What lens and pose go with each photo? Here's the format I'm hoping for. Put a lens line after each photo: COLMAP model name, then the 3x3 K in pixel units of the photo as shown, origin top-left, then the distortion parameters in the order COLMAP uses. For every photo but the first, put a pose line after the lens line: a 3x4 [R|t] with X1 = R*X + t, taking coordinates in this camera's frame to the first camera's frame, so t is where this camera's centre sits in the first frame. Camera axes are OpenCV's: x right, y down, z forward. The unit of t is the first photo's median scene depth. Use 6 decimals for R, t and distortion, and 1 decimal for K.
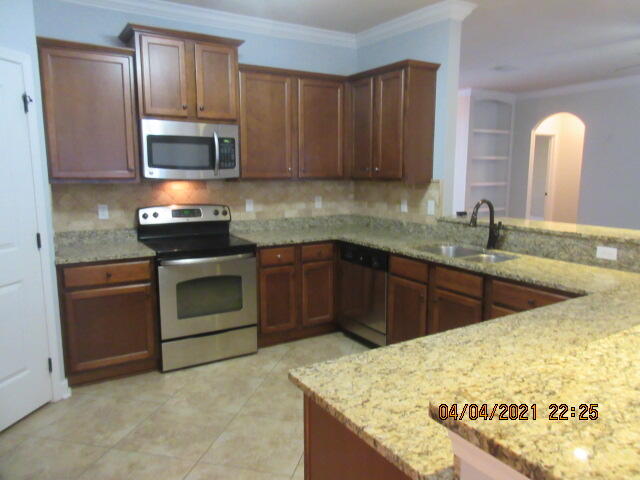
lens RADIAL K [[477.1, 0, 321.4], [0, 477.1, 243.2], [0, 0, 1]] dist [0.001119, 0.005690]
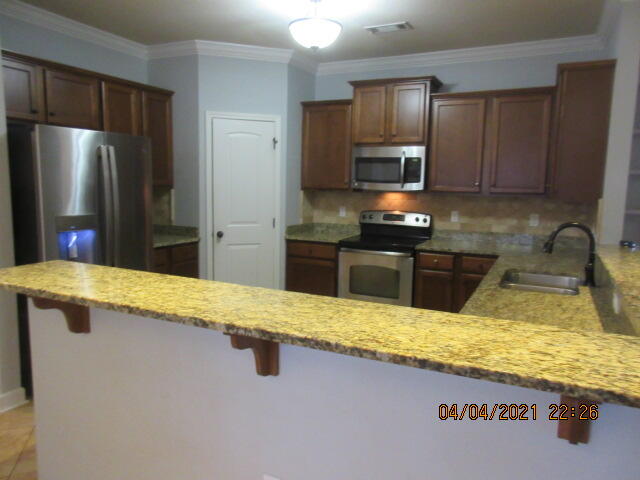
lens RADIAL K [[477.1, 0, 318.1], [0, 477.1, 244.6], [0, 0, 1]] dist [0.001119, 0.005690]
pose [[0.531732, 0.115211, -0.839040, 0.701718], [-0.146990, 0.988223, 0.042543, -0.017558], [0.834060, 0.100709, 0.542404, 0.158654]]
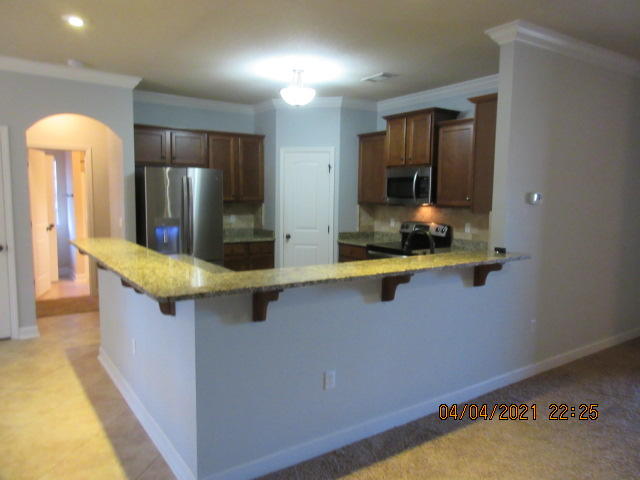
lens RADIAL K [[477.1, 0, 322.4], [0, 477.1, 237.1], [0, 0, 1]] dist [0.001119, 0.005690]
pose [[0.047954, 0.083186, -0.995380, 1.208664], [-0.166907, 0.983182, 0.074125, -0.096184], [0.984806, 0.162581, 0.061032, 0.631075]]
